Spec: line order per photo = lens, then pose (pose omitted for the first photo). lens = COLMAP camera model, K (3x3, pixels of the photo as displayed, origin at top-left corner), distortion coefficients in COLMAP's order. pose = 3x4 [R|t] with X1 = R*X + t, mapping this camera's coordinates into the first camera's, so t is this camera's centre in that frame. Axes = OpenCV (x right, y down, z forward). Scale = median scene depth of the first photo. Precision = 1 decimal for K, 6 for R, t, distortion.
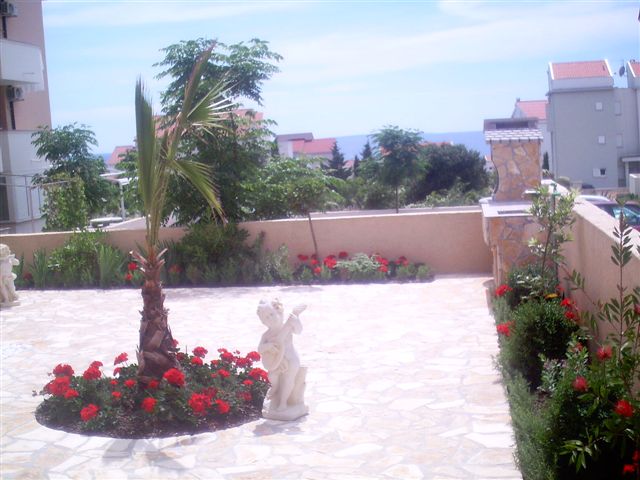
lens RADIAL K [[882.8, 0, 321.9], [0, 882.8, 190.3], [0, 0, 1]] dist [-0.229249, 0.055923]
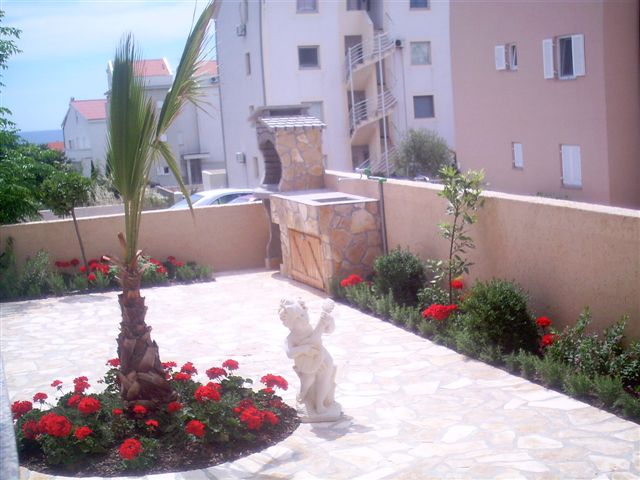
lens RADIAL K [[961.3, 0, 320.0], [0, 961.3, 240.0], [0, 0, 1]] dist [-0.221581, 0.061733]
pose [[0.865181, -0.052482, 0.498706, -0.289913], [0.028824, 0.998069, 0.055027, 0.009091], [-0.500631, -0.033234, 0.865023, 0.073096]]
